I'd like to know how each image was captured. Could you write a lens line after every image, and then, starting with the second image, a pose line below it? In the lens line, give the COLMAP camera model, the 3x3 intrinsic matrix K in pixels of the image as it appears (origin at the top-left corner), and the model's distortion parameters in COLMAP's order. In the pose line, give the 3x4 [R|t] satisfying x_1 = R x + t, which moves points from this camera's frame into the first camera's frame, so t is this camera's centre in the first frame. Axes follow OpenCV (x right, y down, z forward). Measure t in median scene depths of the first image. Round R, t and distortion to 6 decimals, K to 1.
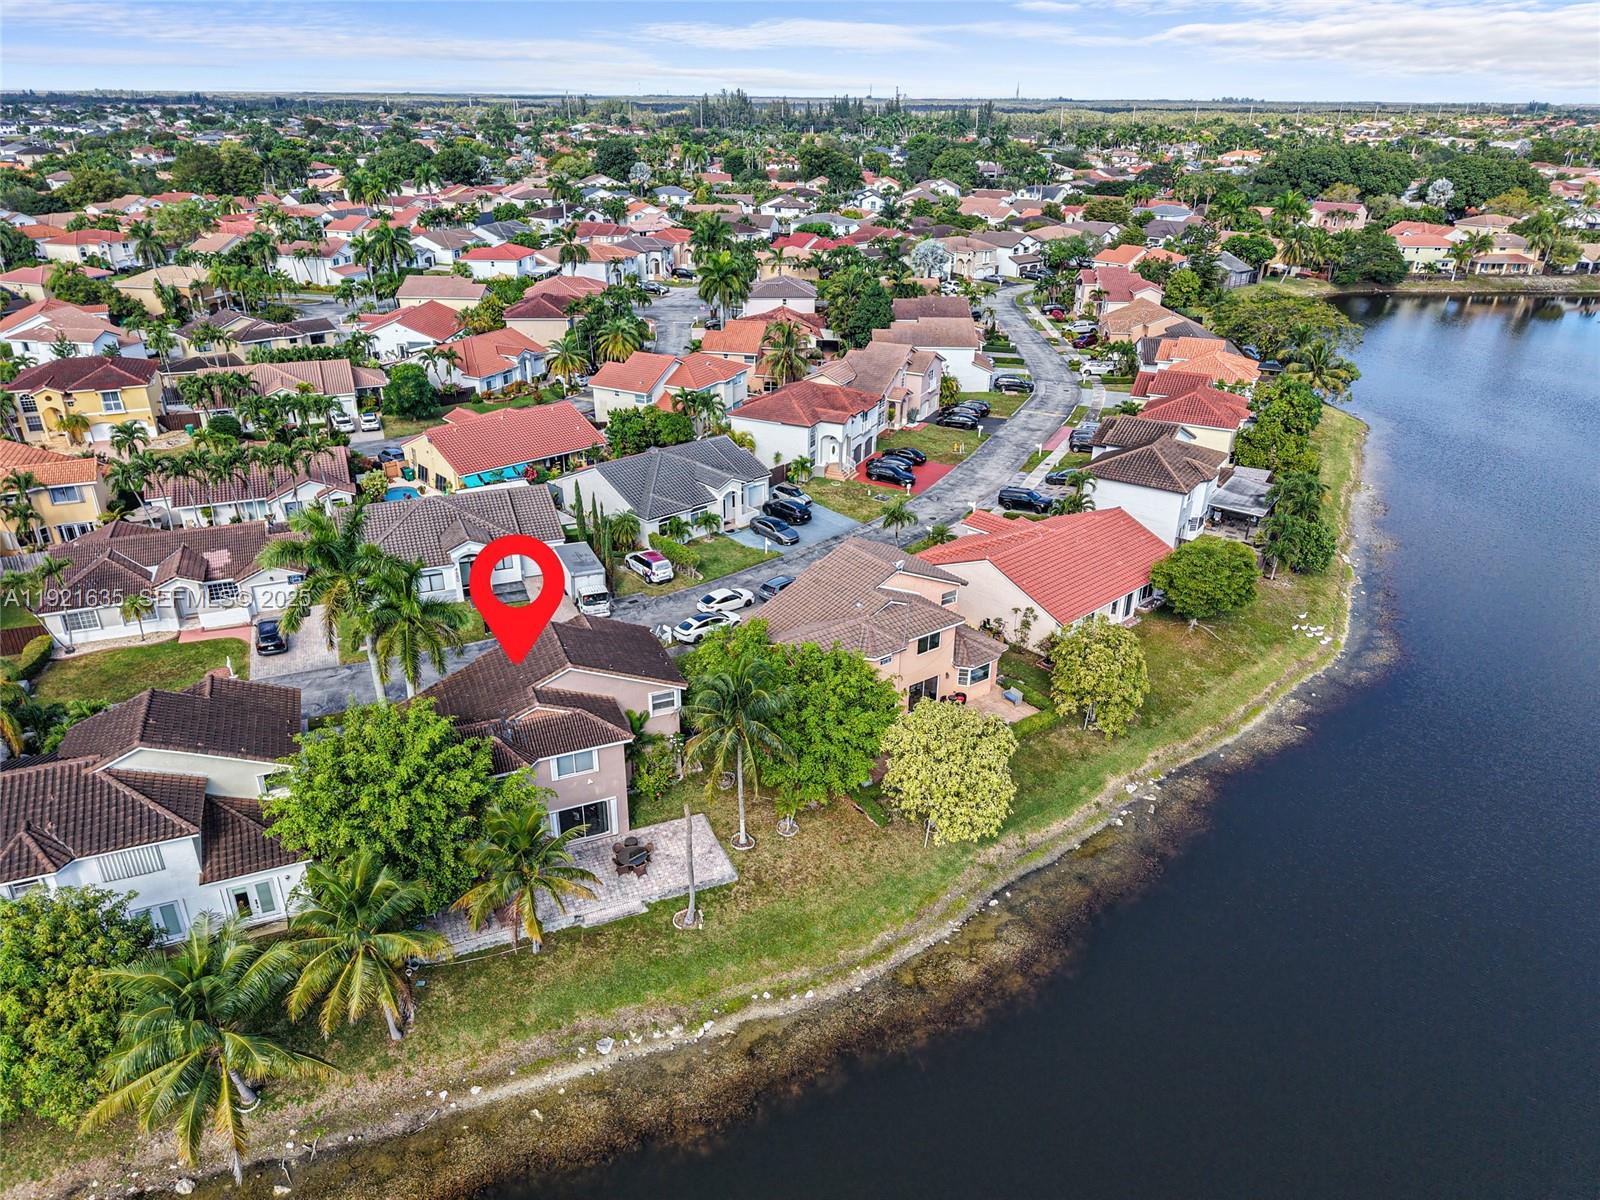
lens RADIAL K [[1074.7, 0, 800.0], [0, 1074.7, 600.0], [0, 0, 1]] dist [0.062555, -0.074239]
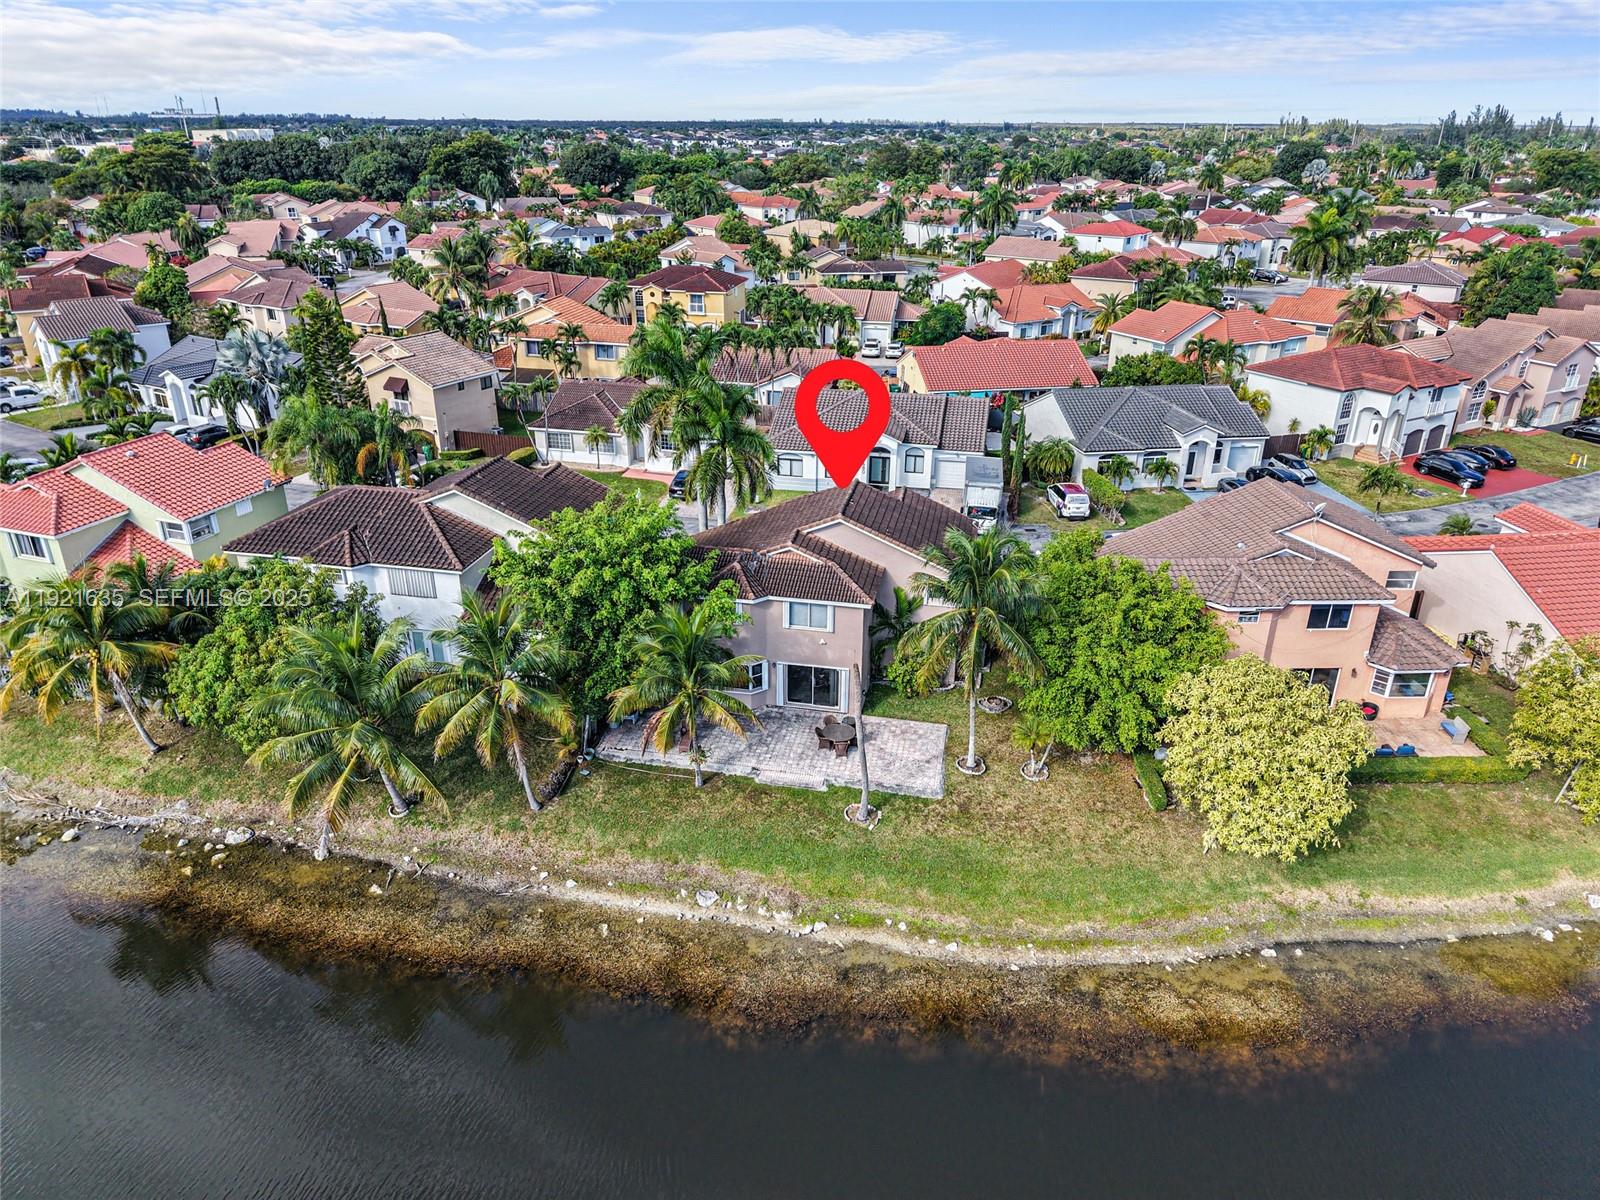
lens RADIAL K [[1074.7, 0, 800.0], [0, 1074.7, 600.0], [0, 0, 1]] dist [0.062555, -0.074239]
pose [[0.829375, 0.225665, -0.511089, 0.213964], [-0.238223, 0.970308, 0.041850, 0.091440], [0.505358, 0.087043, 0.858508, 0.199520]]
